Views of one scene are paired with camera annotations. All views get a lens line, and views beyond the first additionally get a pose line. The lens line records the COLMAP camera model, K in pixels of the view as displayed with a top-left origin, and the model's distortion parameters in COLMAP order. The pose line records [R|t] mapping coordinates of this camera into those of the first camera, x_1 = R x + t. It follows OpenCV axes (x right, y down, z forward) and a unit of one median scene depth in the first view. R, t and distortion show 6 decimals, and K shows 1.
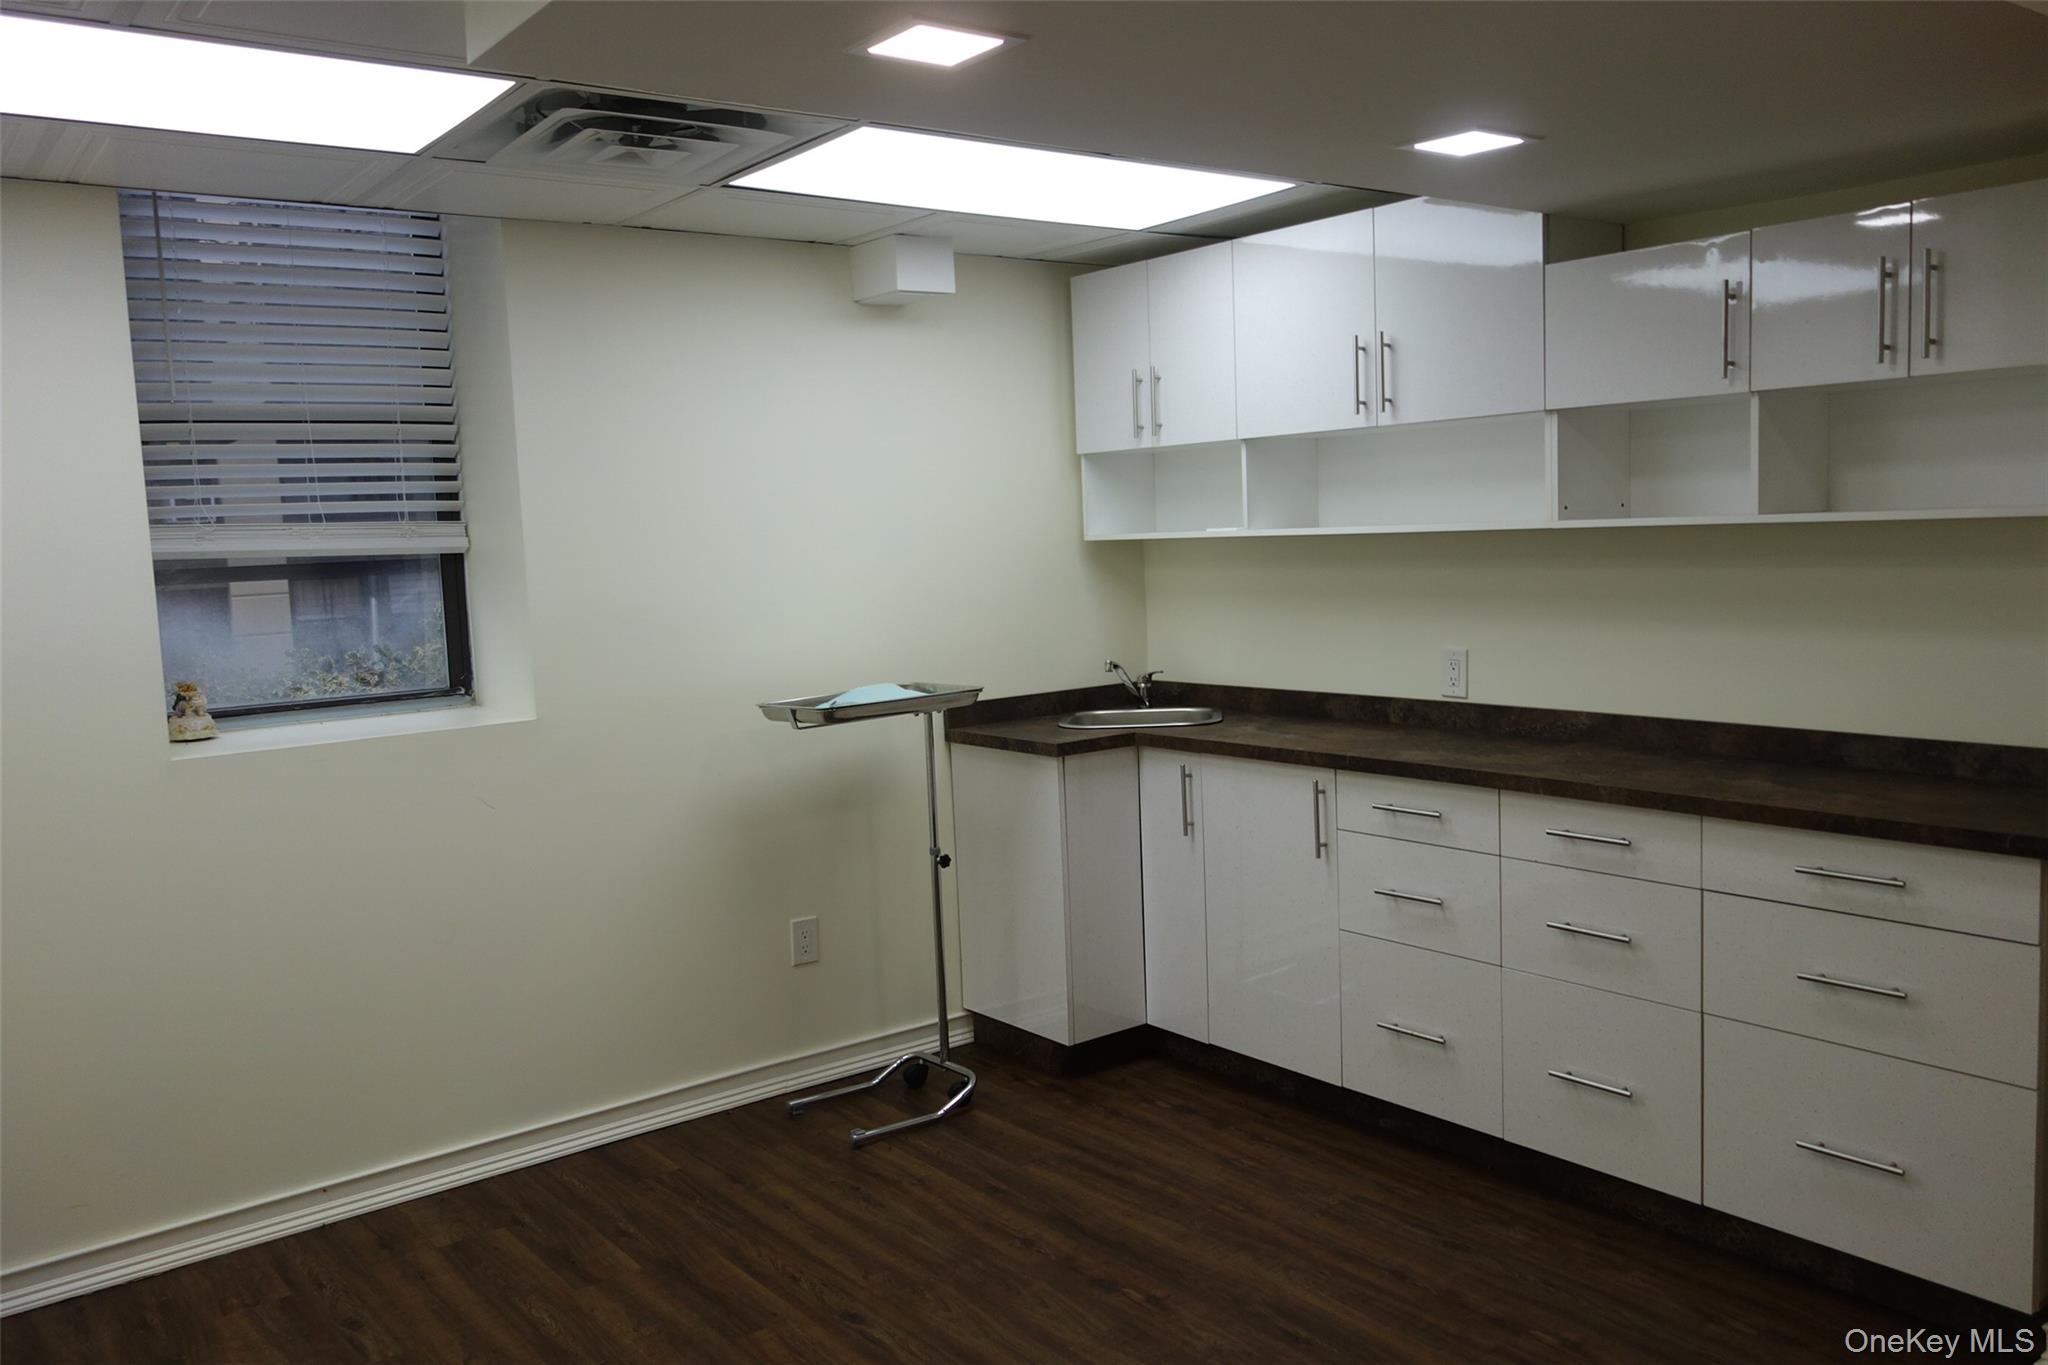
lens RADIAL K [[1628.9, 0, 1017.4], [0, 1628.9, 684.6], [0, 0, 1]] dist [0.033964, -0.016323]
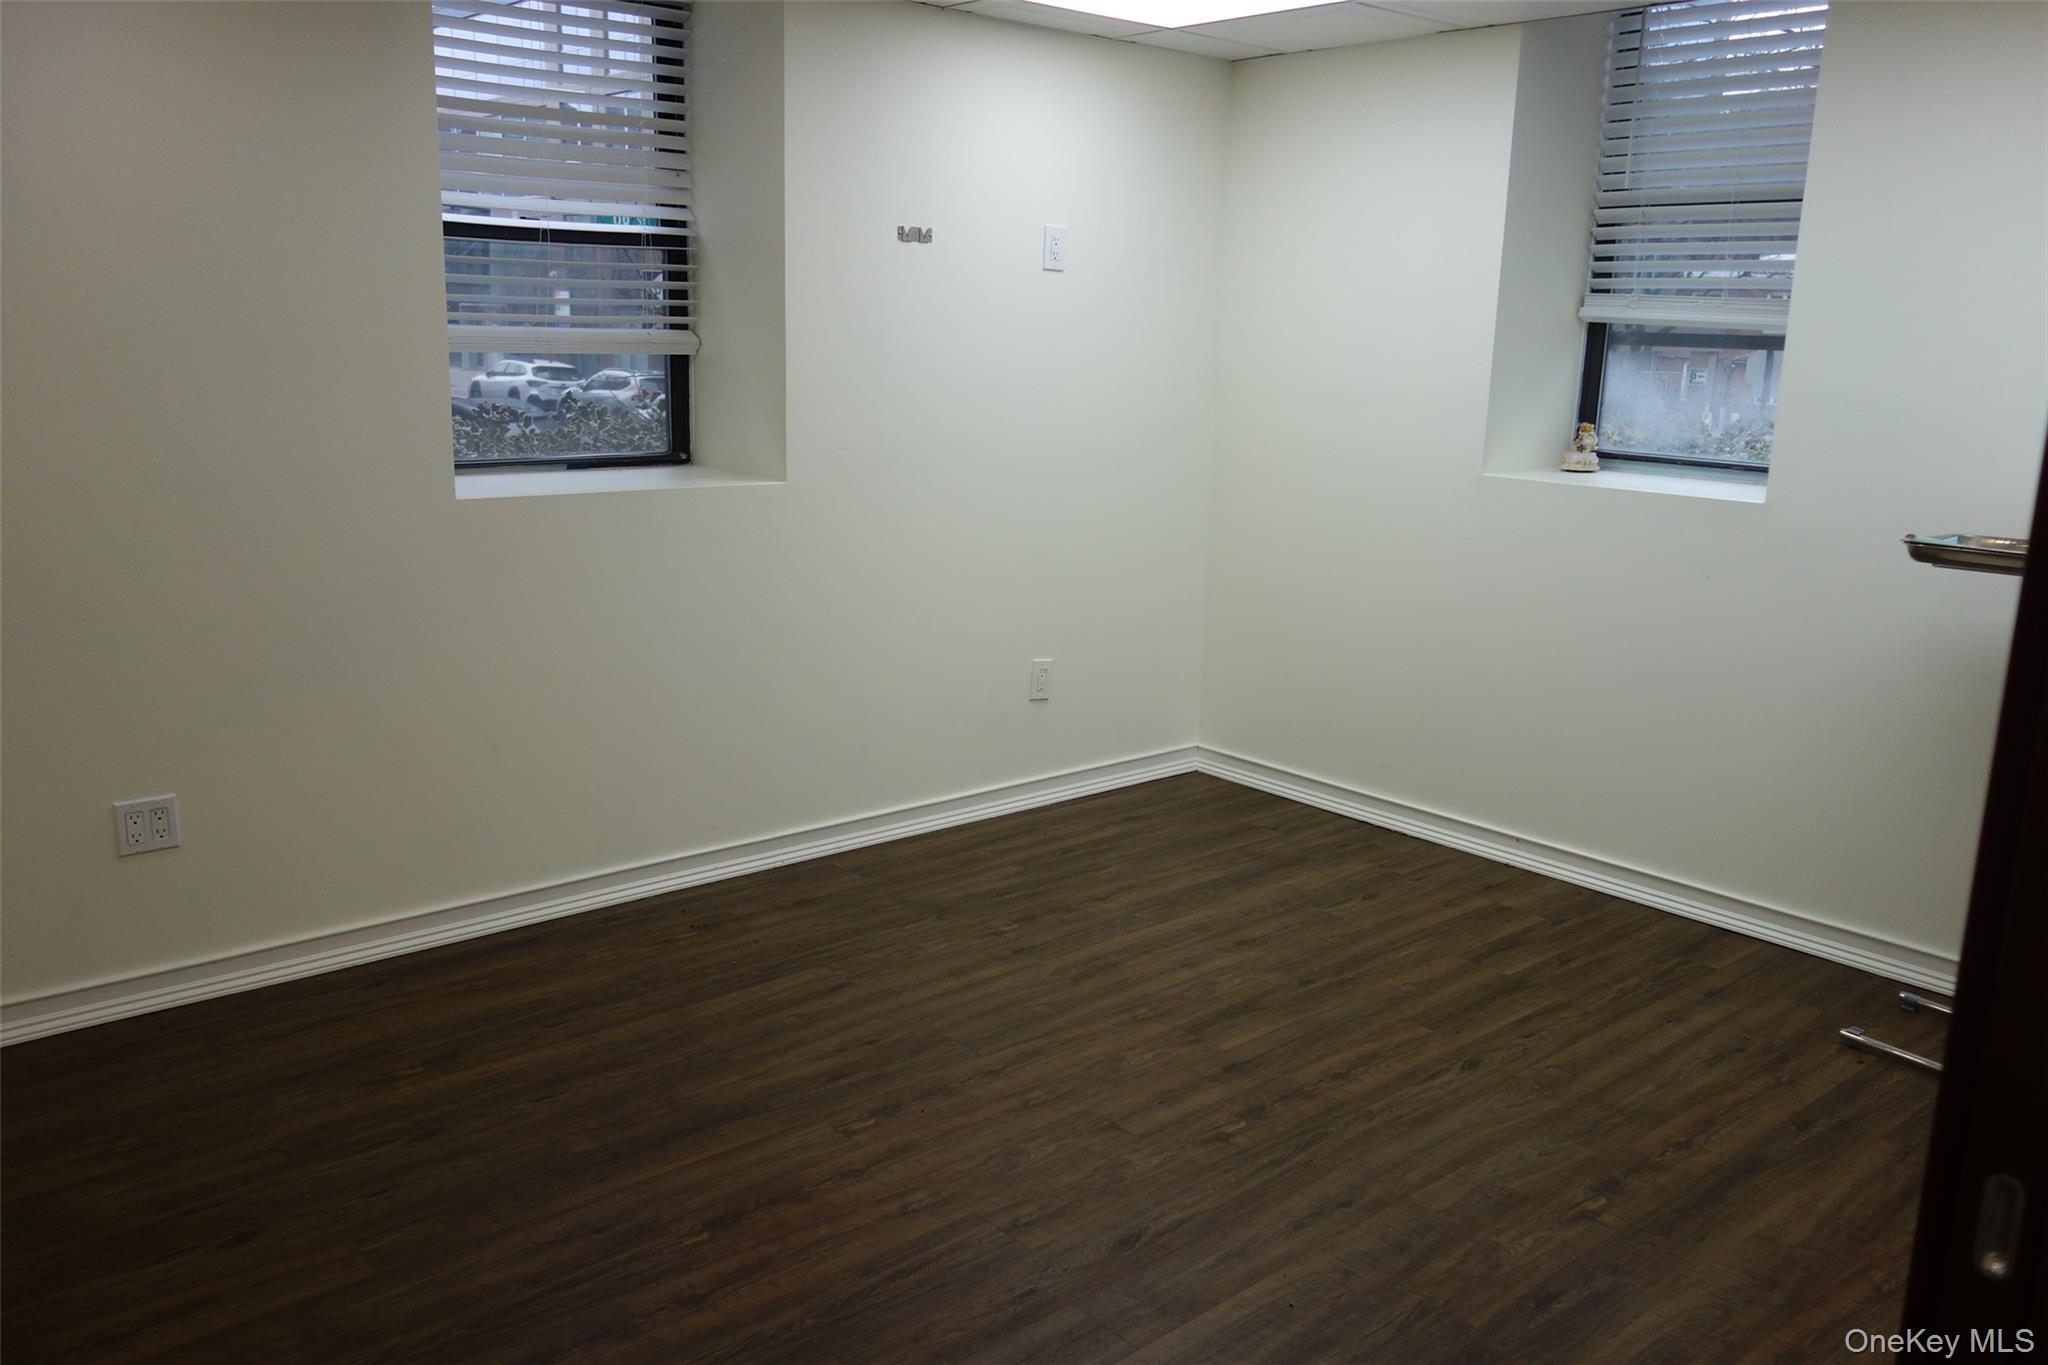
lens RADIAL K [[1628.9, 0, 1021.9], [0, 1628.9, 682.6], [0, 0, 1]] dist [0.033964, -0.016323]
pose [[0.053580, 0.259826, -0.964168, 0.761791], [-0.124496, 0.959759, 0.251720, -0.077701], [0.990772, 0.106548, 0.083771, 0.529325]]
